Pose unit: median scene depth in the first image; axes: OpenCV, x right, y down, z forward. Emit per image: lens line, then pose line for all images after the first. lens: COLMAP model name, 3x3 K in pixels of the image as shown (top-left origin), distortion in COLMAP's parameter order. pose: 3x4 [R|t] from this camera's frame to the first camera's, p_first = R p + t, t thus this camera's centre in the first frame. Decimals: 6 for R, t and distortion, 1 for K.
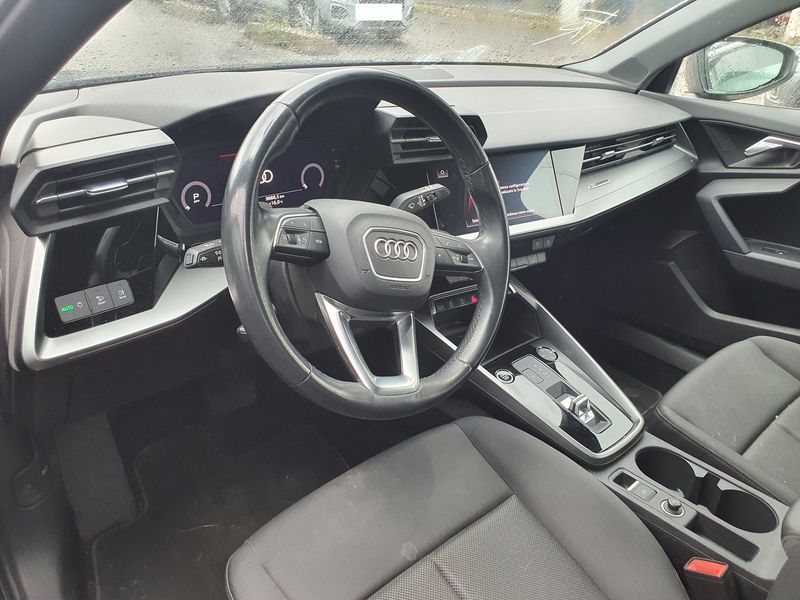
lens RADIAL K [[609.6, 0, 400.9], [0, 609.6, 296.6], [0, 0, 1]] dist [0.013984, -0.002756]
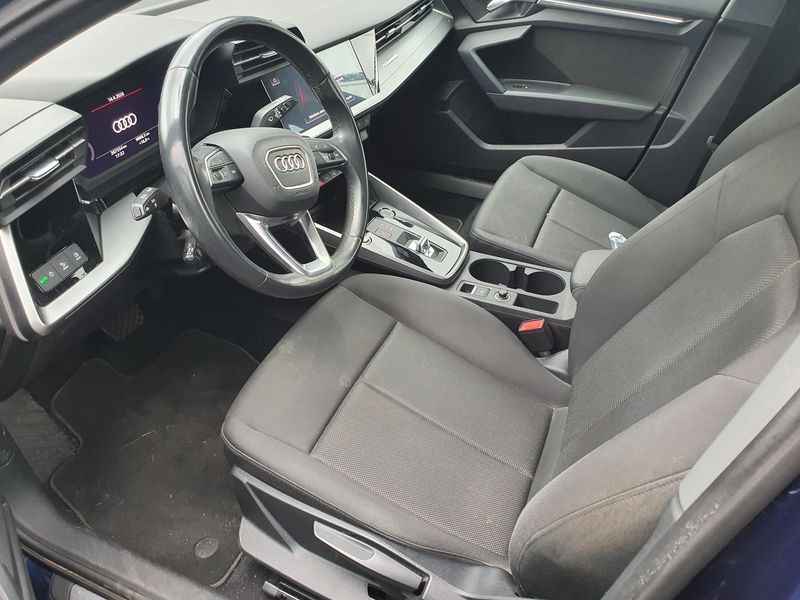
lens RADIAL K [[627.7, 0, 381.7], [0, 627.7, 299.6], [0, 0, 1]] dist [0.079430, -0.288964]
pose [[0.910628, -0.293241, 0.291147, -0.228922], [0.223033, 0.941915, 0.251101, -0.074052], [-0.347869, -0.163724, 0.923137, -0.244977]]
